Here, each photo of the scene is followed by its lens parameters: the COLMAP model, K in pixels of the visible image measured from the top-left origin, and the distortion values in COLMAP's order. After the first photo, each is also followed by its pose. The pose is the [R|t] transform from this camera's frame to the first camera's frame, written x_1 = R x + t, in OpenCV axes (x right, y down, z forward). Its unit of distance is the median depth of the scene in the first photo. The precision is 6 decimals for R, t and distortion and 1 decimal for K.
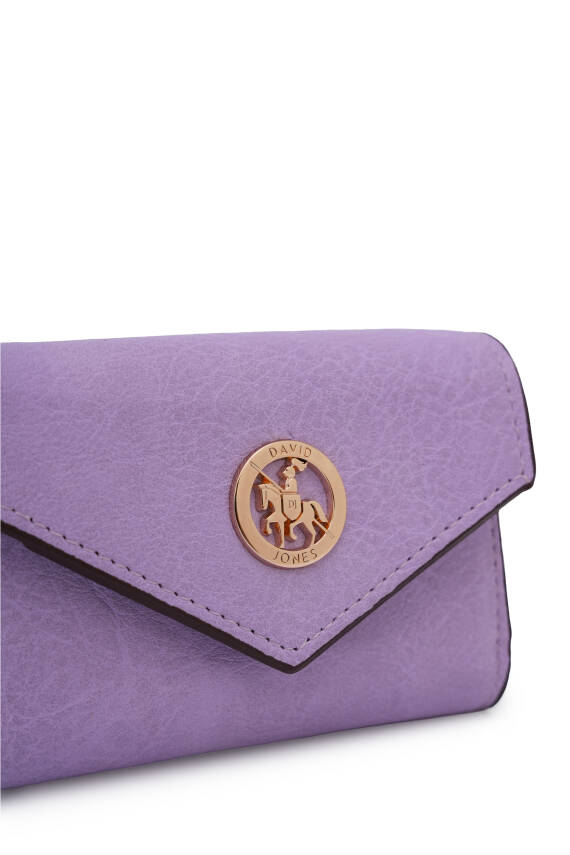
lens RADIAL K [[1773.7, 0, 285.0], [0, 1773.7, 427.5], [0, 0, 1]] dist [-0.147391, -0.049806]
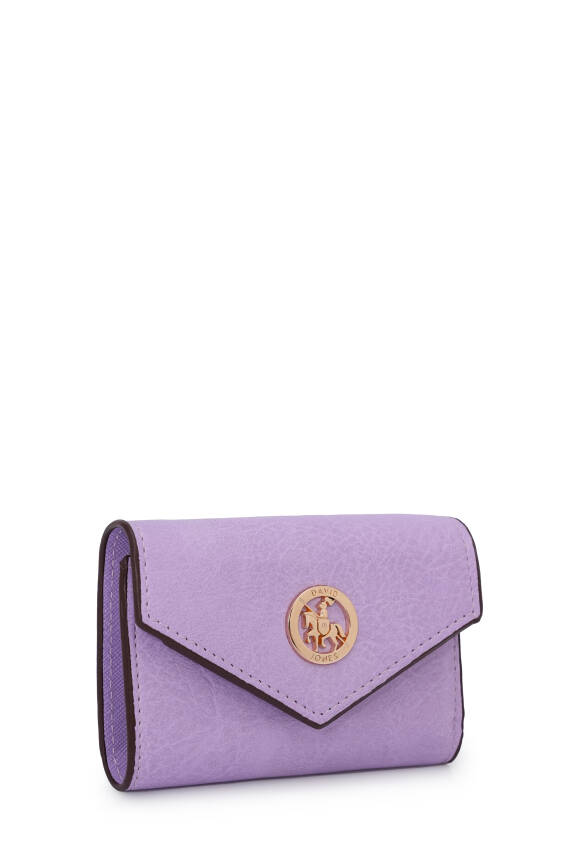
lens RADIAL K [[1773.7, 0, 285.0], [0, 1773.7, 427.5], [0, 0, 1]] dist [-0.147391, -0.049806]
pose [[0.998161, 0.046608, -0.038763, 0.022198], [-0.048732, 0.997253, -0.055784, -0.044326], [0.036056, 0.057570, 0.997690, -0.621142]]
